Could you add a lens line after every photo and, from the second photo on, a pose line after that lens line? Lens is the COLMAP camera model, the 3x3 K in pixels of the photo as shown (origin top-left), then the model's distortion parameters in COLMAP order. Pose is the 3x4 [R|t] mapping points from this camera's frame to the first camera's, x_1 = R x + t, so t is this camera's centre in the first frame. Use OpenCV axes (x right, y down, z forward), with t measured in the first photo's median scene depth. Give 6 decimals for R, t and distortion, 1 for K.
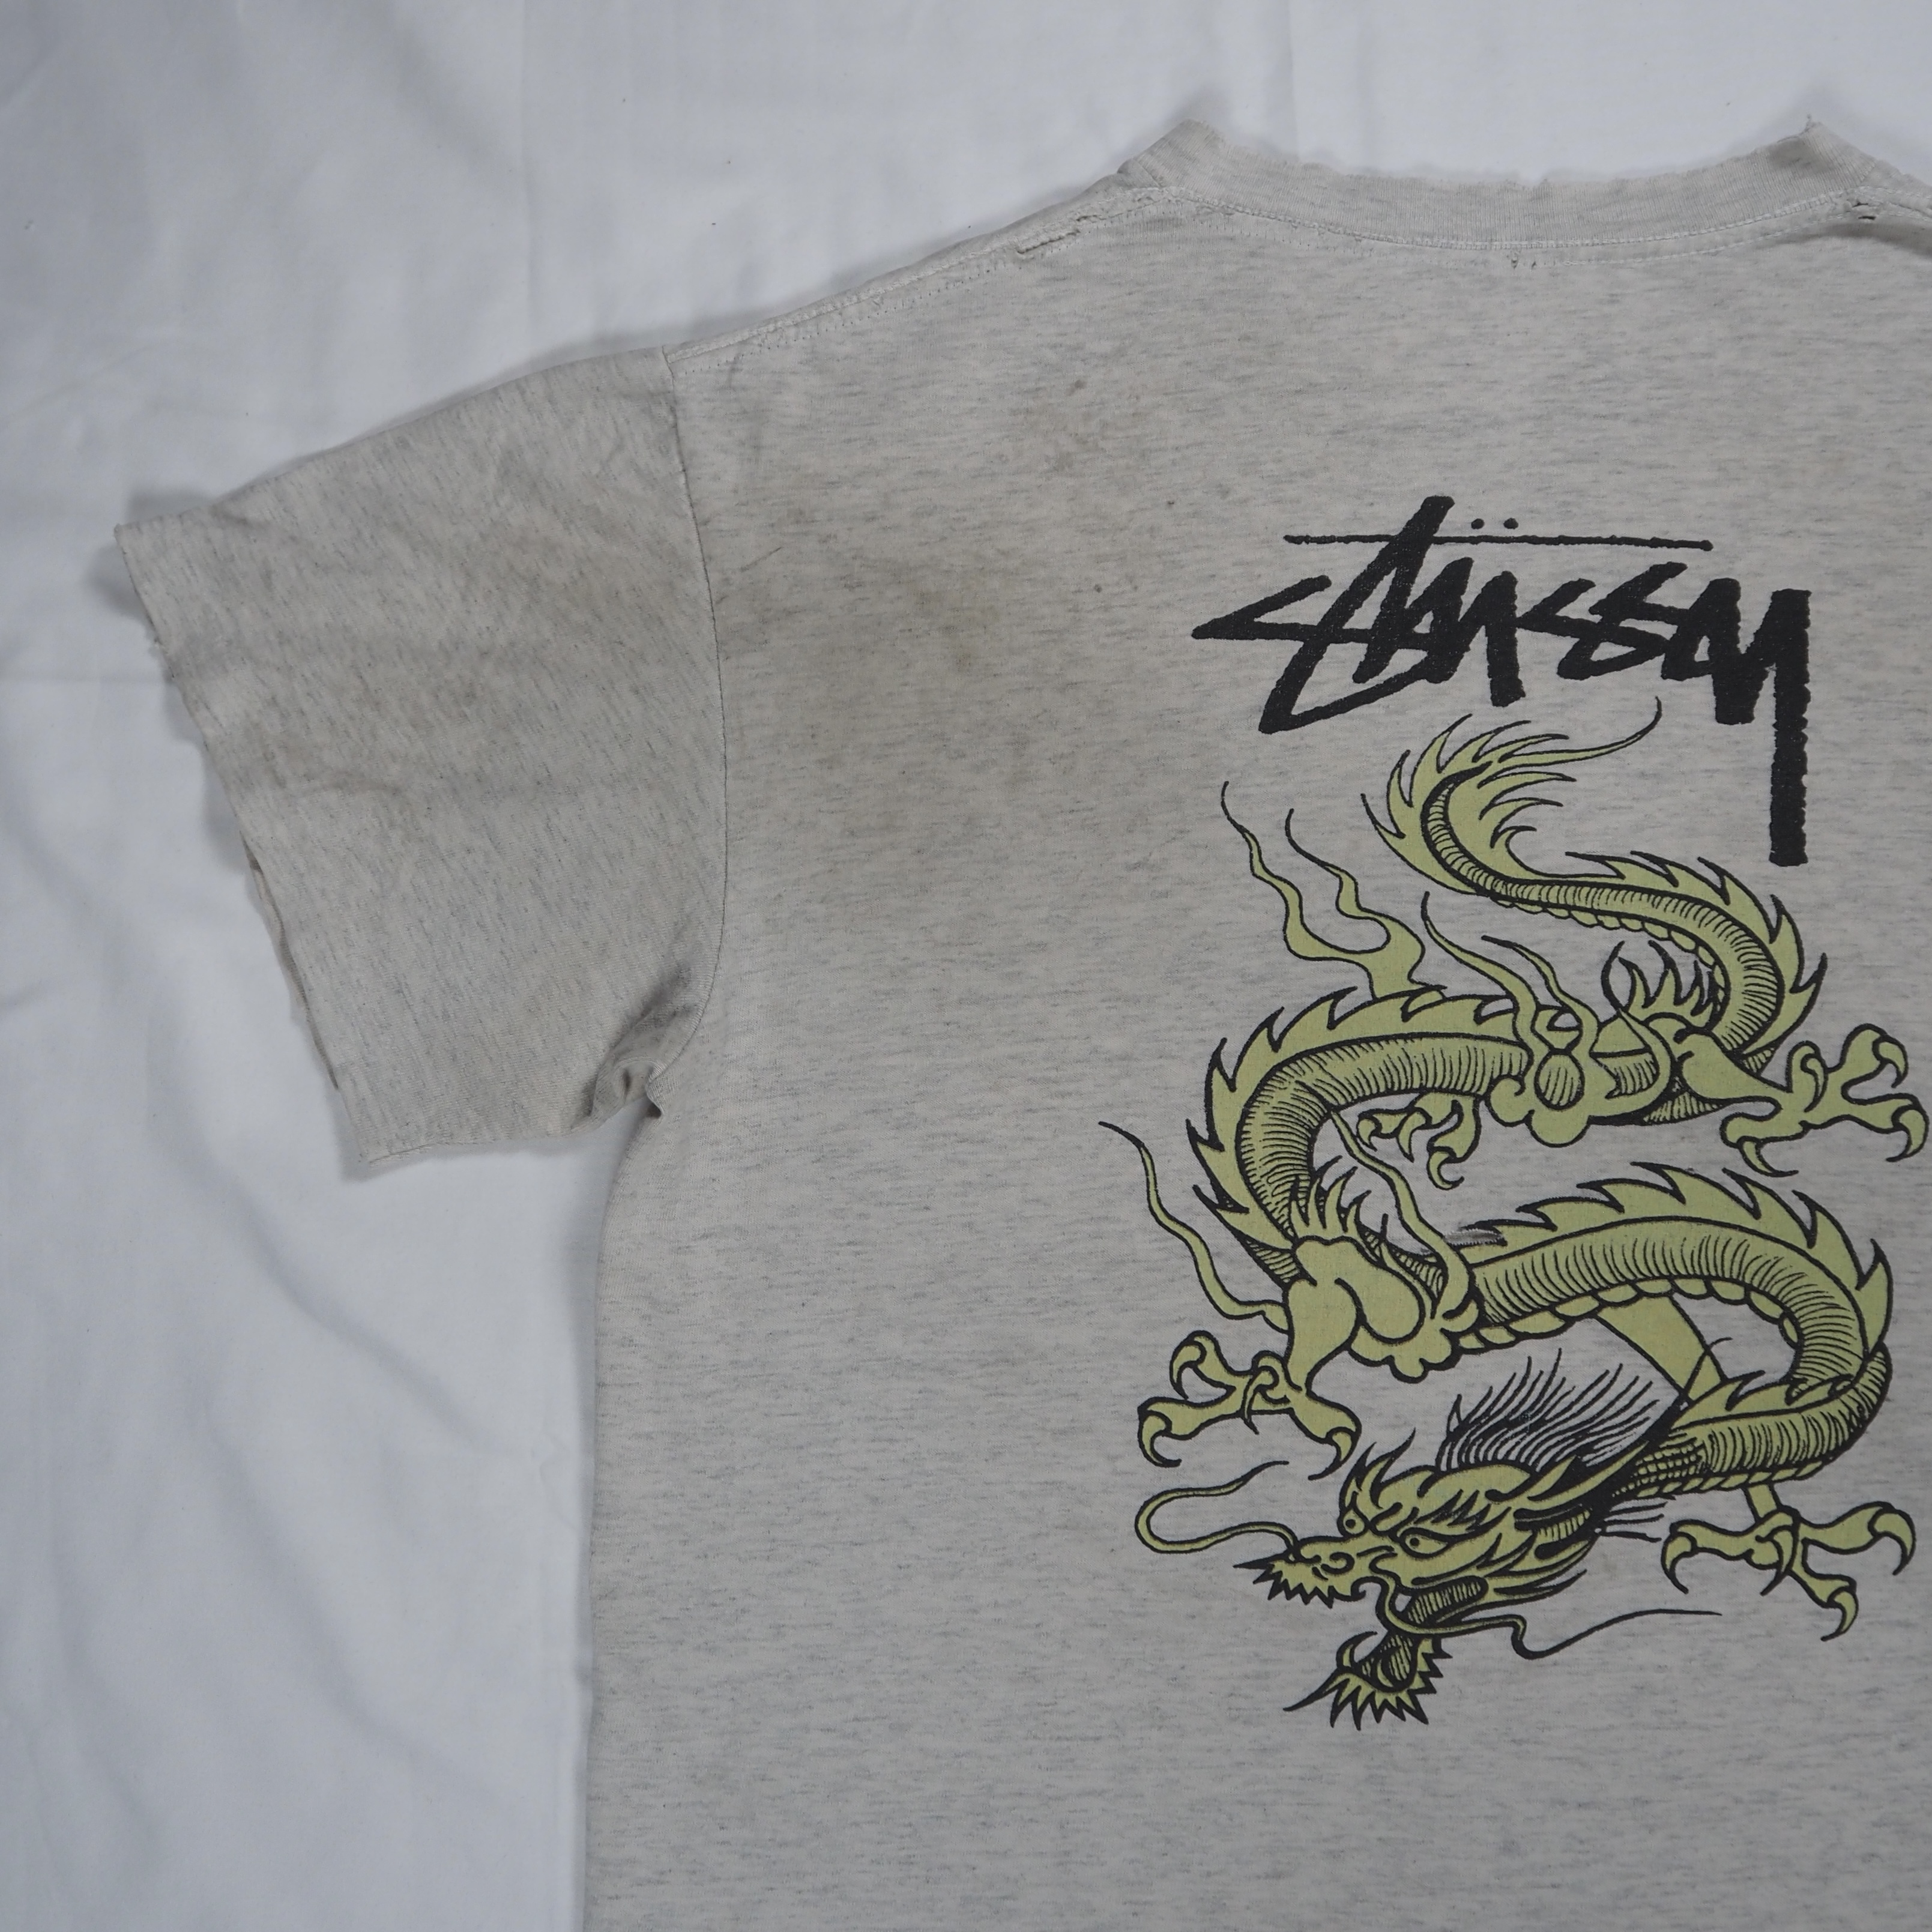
lens RADIAL K [[2491.3, 0, 987.9], [0, 2491.3, 916.5], [0, 0, 1]] dist [-0.037876, 0.022108]
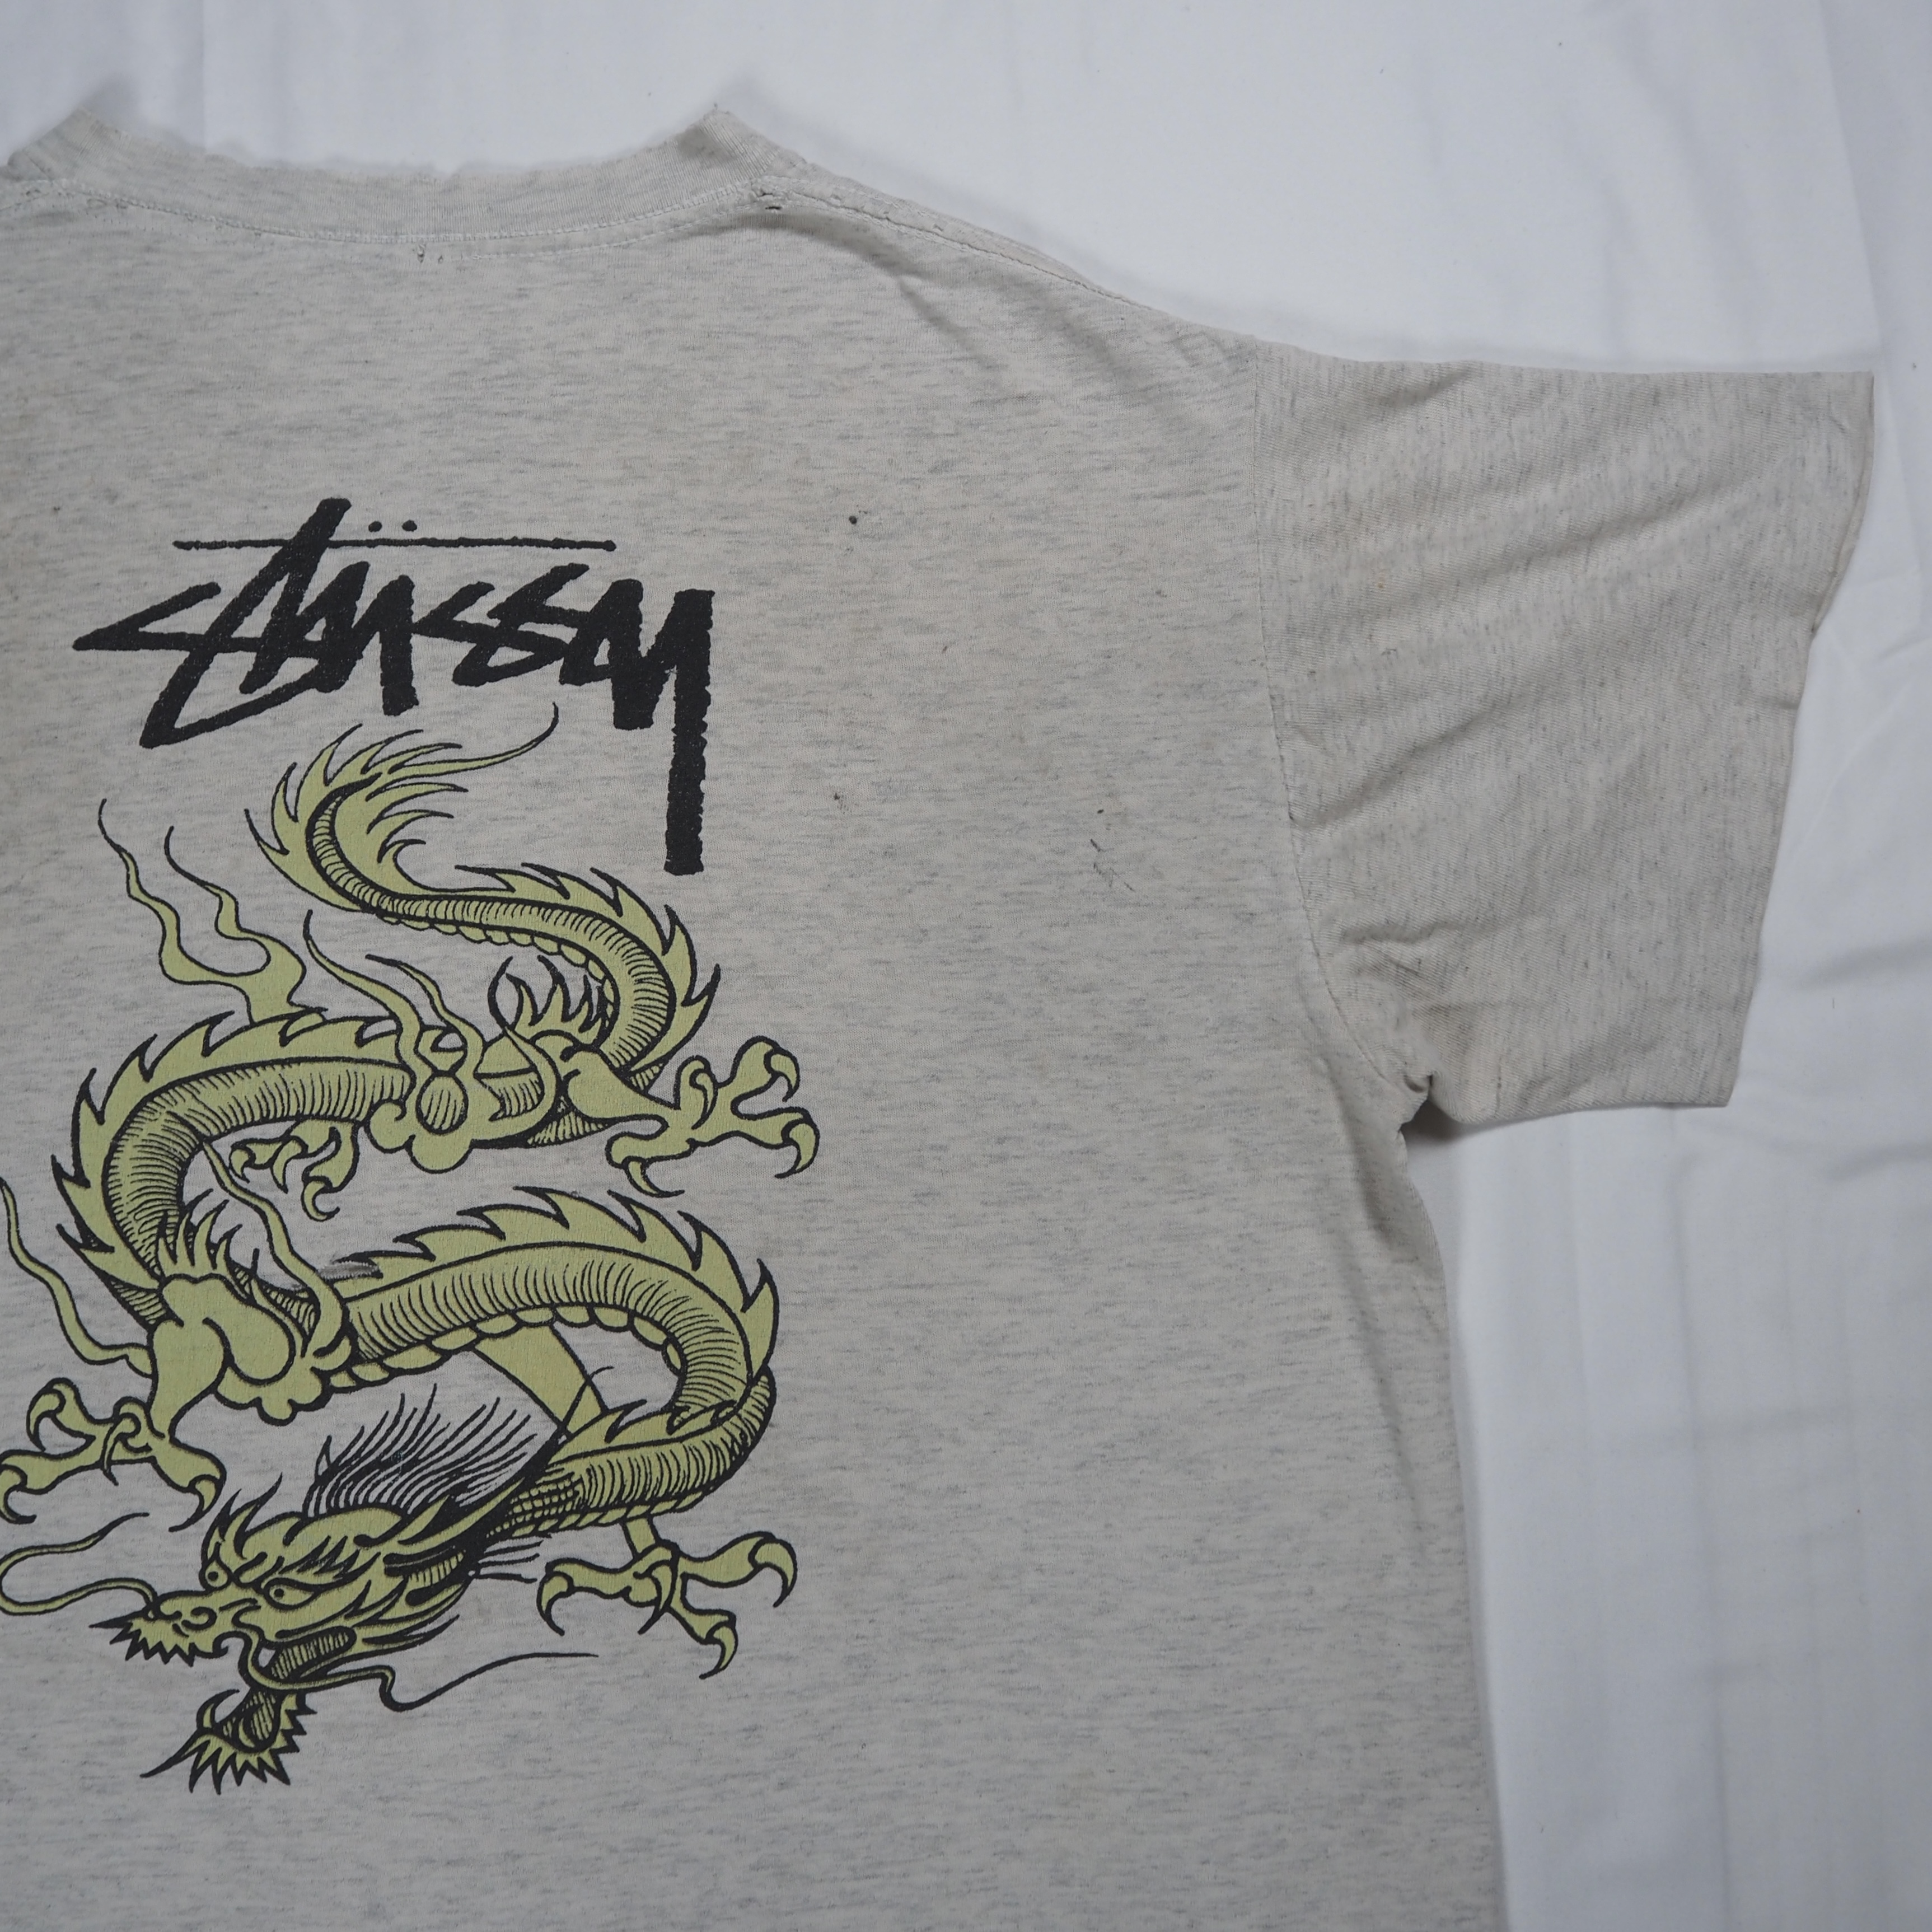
lens RADIAL K [[2491.3, 0, 987.9], [0, 2491.3, 916.5], [0, 0, 1]] dist [-0.037876, 0.022108]
pose [[0.994990, -0.021949, 0.097532, 0.350217], [0.023421, 0.999628, -0.013972, 0.012291], [-0.097189, 0.016186, 0.995134, 0.024446]]
